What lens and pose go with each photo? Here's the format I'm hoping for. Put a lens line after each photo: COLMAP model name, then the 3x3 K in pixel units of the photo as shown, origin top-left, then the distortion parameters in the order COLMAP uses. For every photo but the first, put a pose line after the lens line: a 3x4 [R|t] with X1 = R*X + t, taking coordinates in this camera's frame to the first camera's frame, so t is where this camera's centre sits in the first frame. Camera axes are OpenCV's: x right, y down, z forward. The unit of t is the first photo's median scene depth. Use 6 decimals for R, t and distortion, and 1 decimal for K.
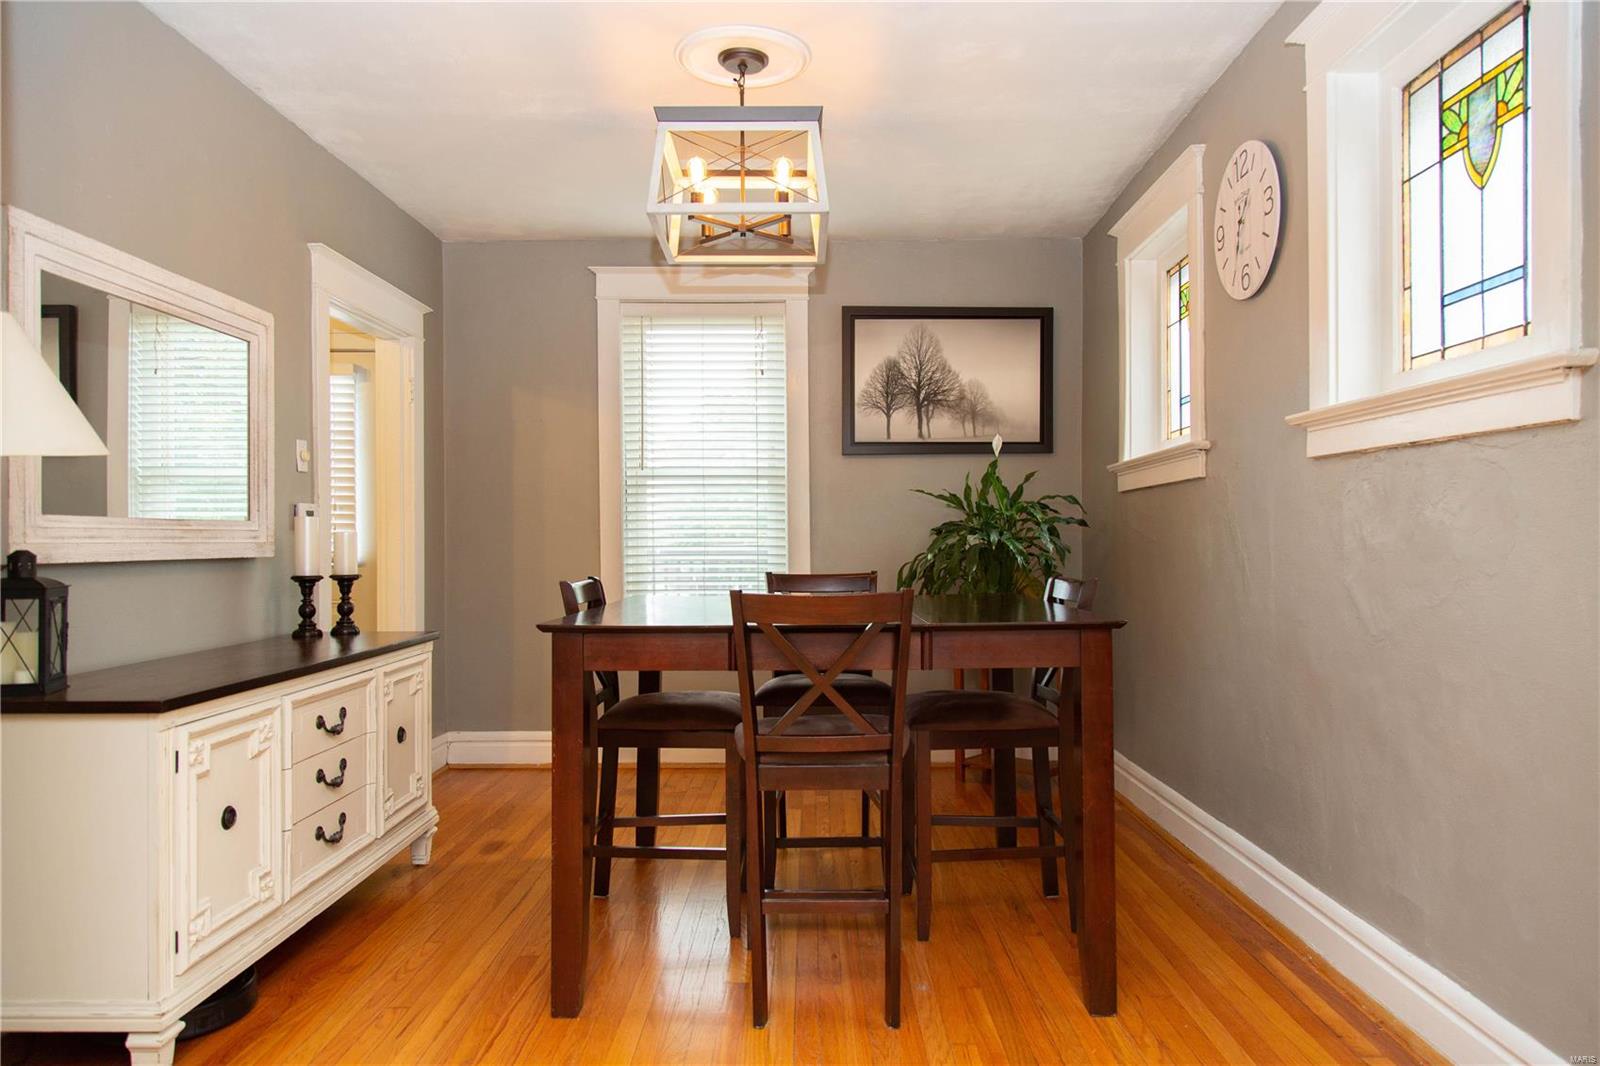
lens RADIAL K [[1073.5, 0, 805.3], [0, 1073.5, 531.8], [0, 0, 1]] dist [0.026841, 0.002885]
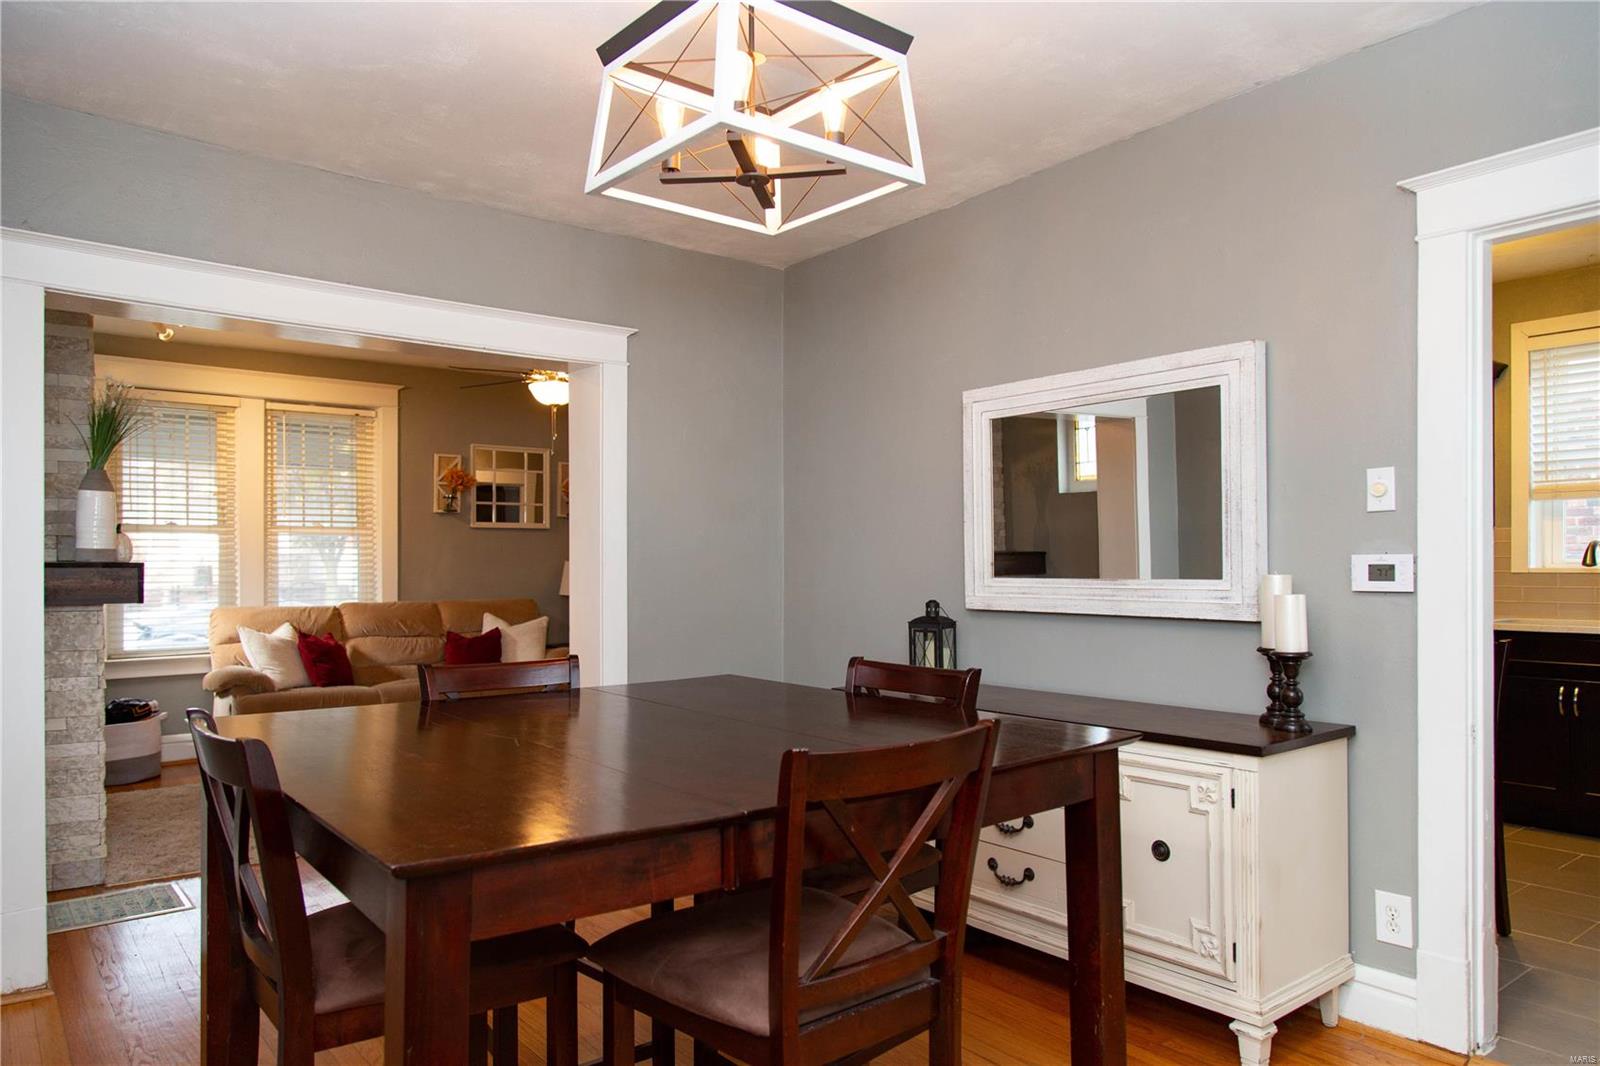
lens RADIAL K [[1065.5, 0, 793.9], [0, 1065.5, 543.7], [0, 0, 1]] dist [0.005753, 0.002167]
pose [[-0.783330, 0.002606, -0.621600, 0.311178], [0.017284, 0.999696, -0.017590, -0.028787], [0.621365, -0.024523, -0.783137, 1.368618]]
